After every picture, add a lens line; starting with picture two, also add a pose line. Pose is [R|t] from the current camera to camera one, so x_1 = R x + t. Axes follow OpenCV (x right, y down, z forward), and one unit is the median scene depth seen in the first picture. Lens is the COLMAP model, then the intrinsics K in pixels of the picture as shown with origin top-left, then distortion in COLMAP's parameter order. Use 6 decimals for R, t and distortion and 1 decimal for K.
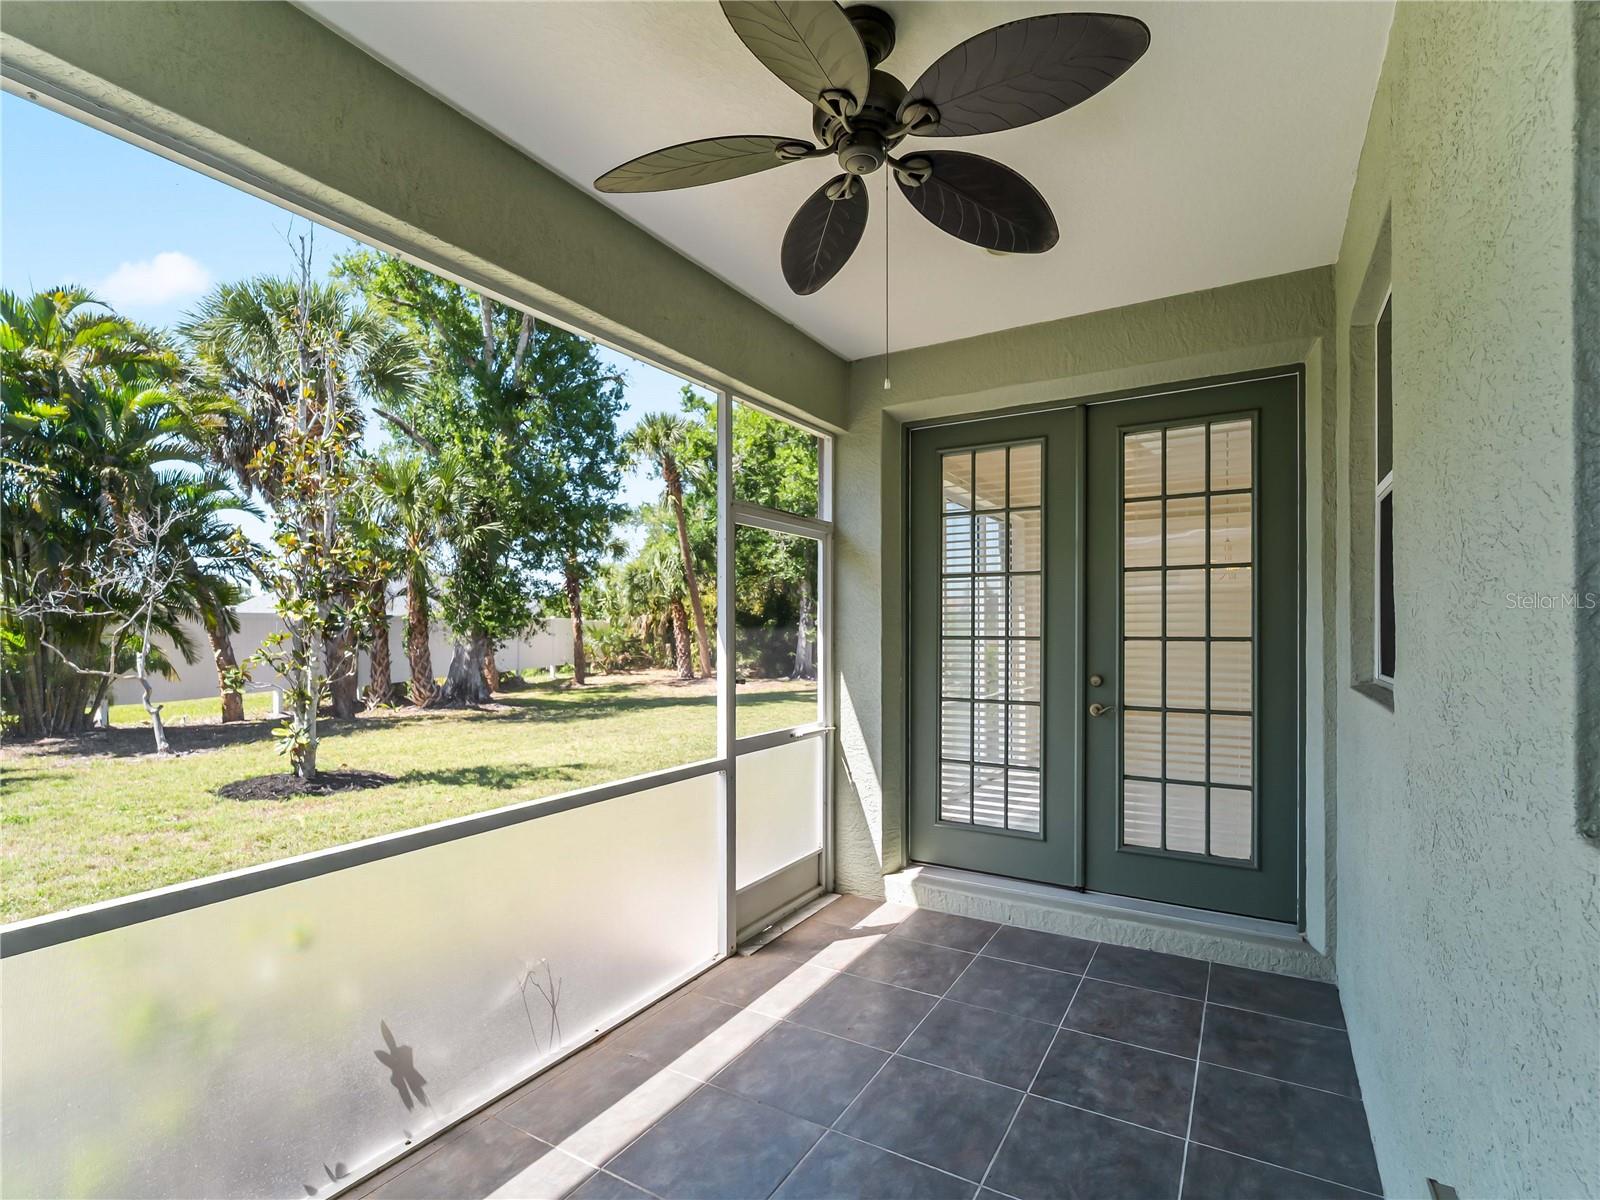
lens RADIAL K [[749.0, 0, 804.0], [0, 749.0, 620.1], [0, 0, 1]] dist [-0.002015, -0.000512]
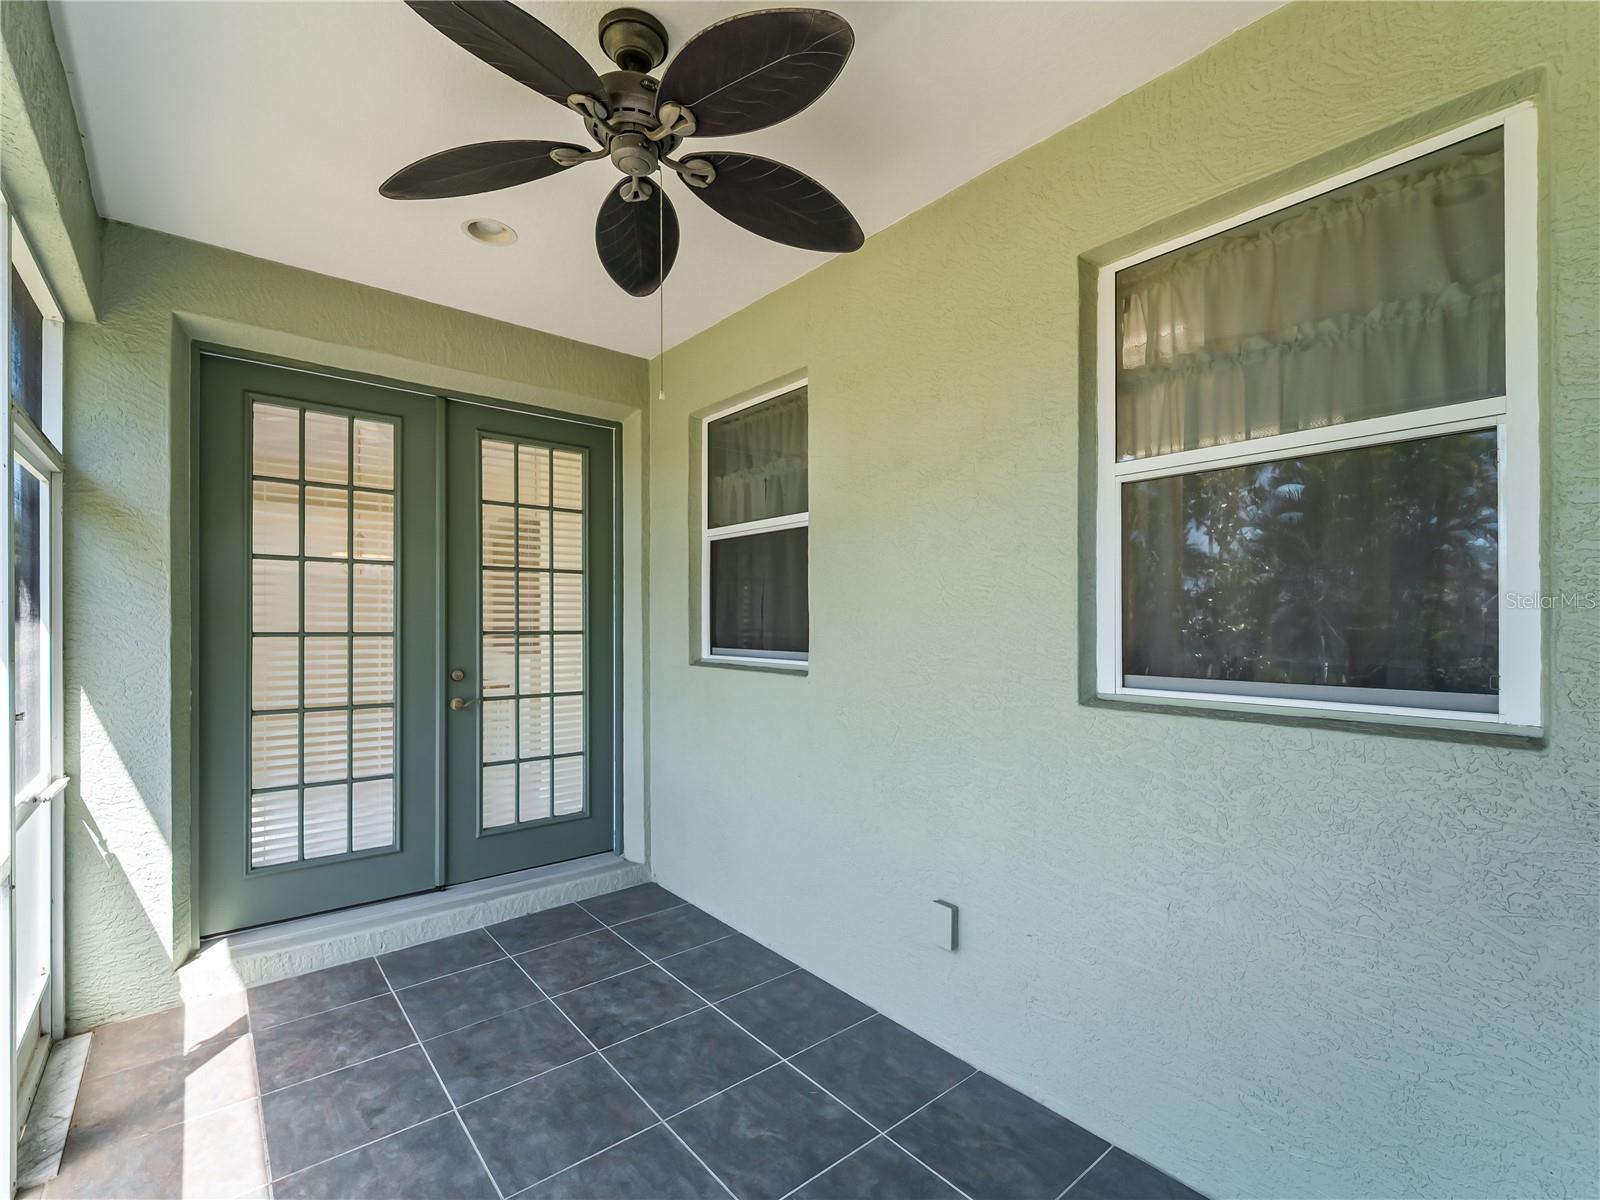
lens RADIAL K [[735.1, 0, 803.0], [0, 735.1, 611.9], [0, 0, 1]] dist [0.010291, -0.008397]
pose [[0.334461, 0.016601, 0.942263, -0.391572], [-0.013454, 0.999827, -0.012839, 0.002016], [-0.942314, -0.008383, 0.334626, 0.229474]]
